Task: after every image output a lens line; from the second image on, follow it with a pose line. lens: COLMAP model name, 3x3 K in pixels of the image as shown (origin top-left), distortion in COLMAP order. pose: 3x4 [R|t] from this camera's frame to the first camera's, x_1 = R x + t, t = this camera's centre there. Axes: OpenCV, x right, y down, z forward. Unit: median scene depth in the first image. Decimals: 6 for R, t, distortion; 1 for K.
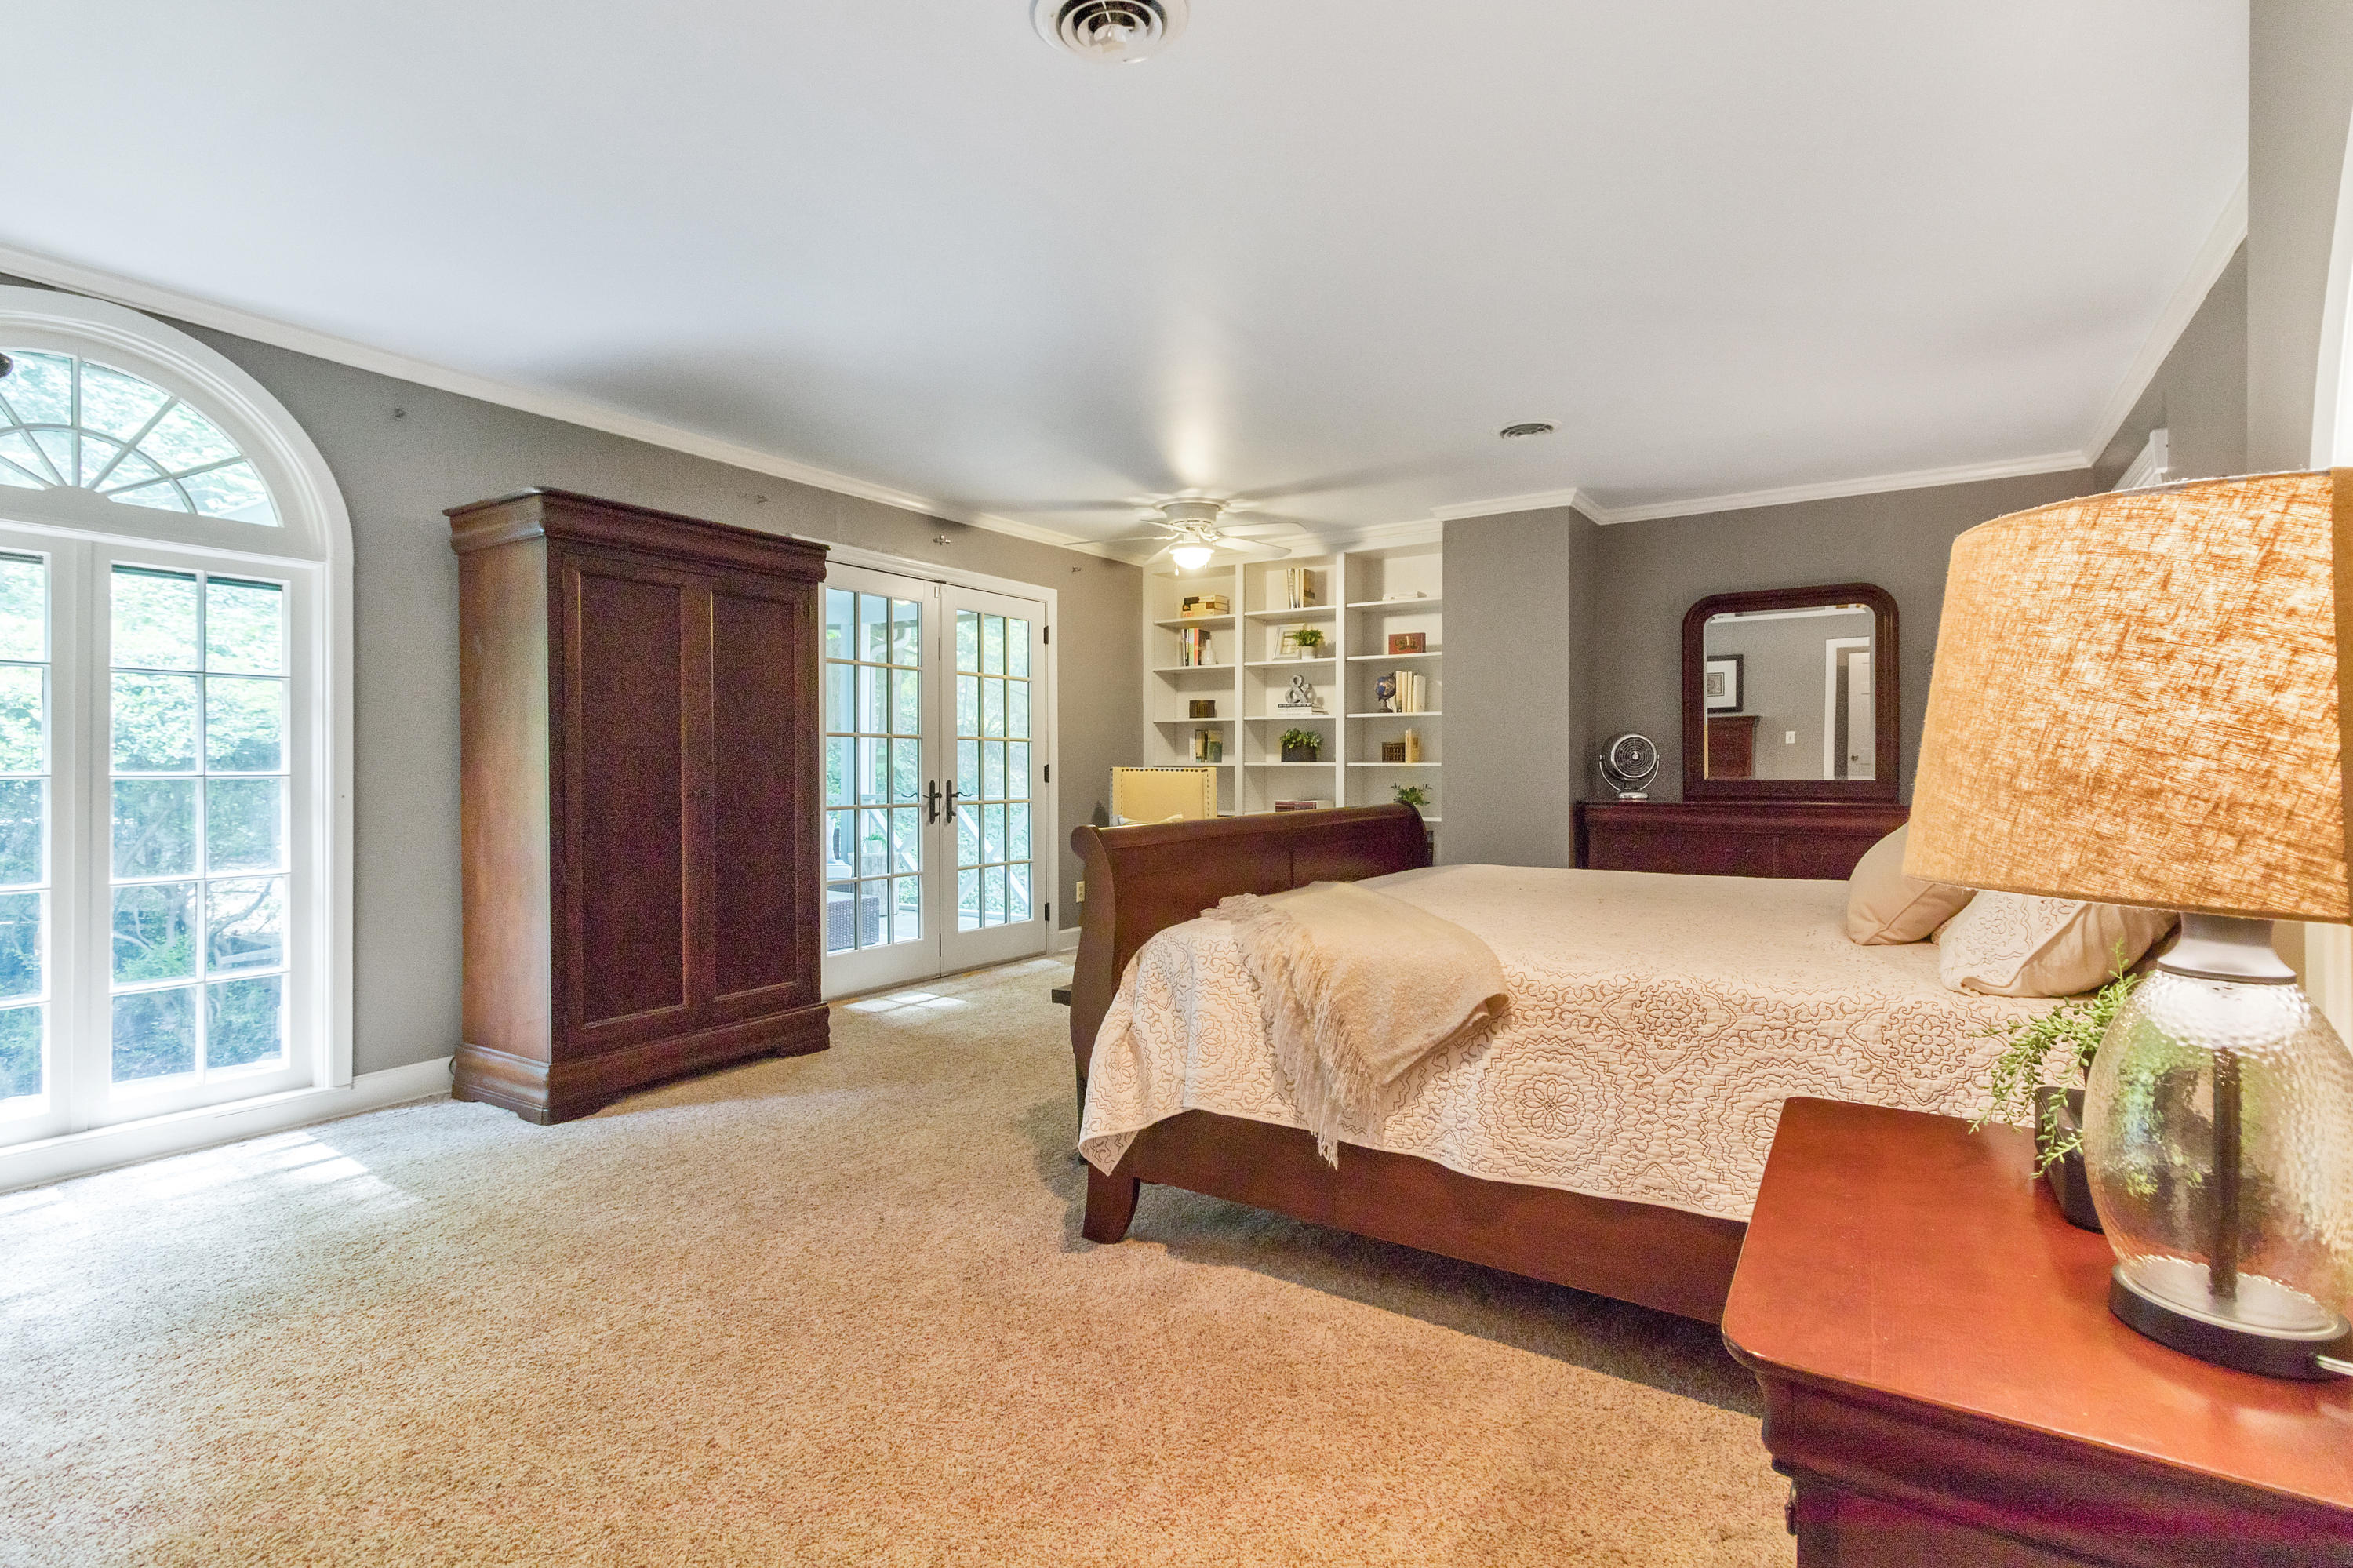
lens RADIAL K [[1108.6, 0, 1187.3], [0, 1108.6, 772.9], [0, 0, 1]] dist [0.002437, -0.000894]
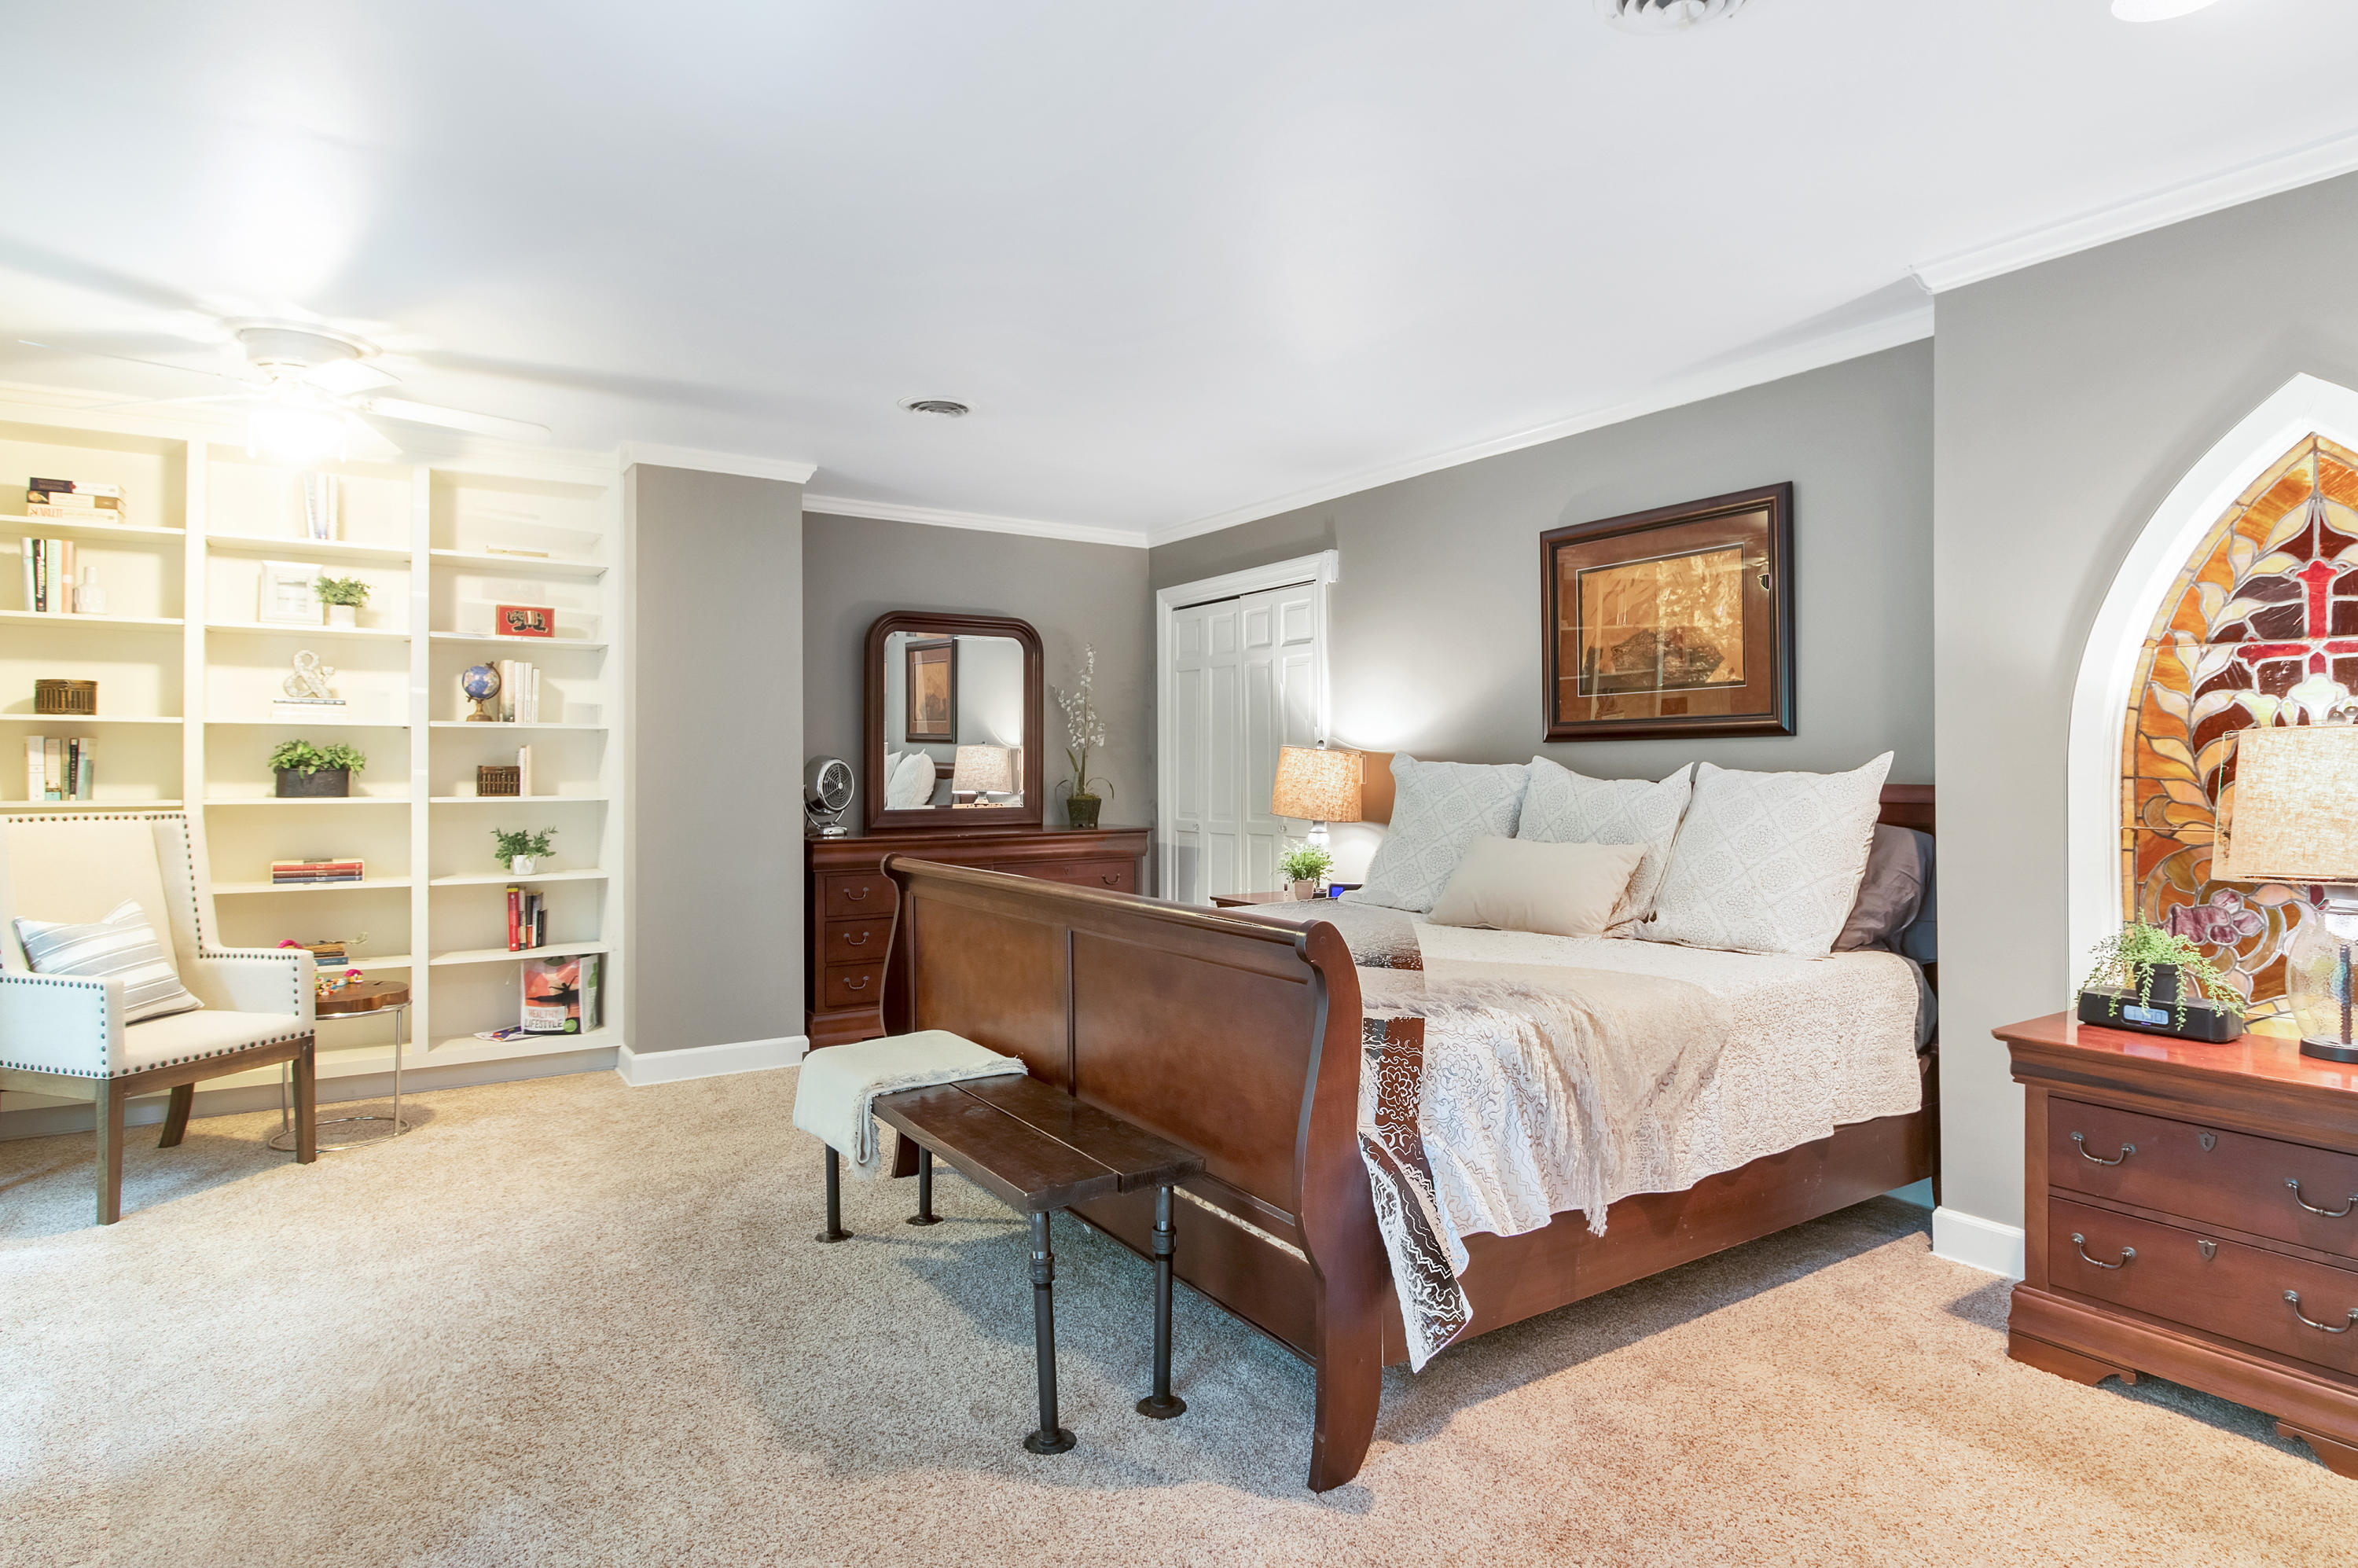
lens RADIAL K [[1281.5, 0, 1195.5], [0, 1281.5, 769.4], [0, 0, 1]] dist [-0.002469, -0.000777]
pose [[0.388431, -0.000229, 0.921478, -0.365320], [0.008394, 0.999959, -0.003289, -0.018976], [-0.921440, 0.009012, 0.388417, 0.309220]]
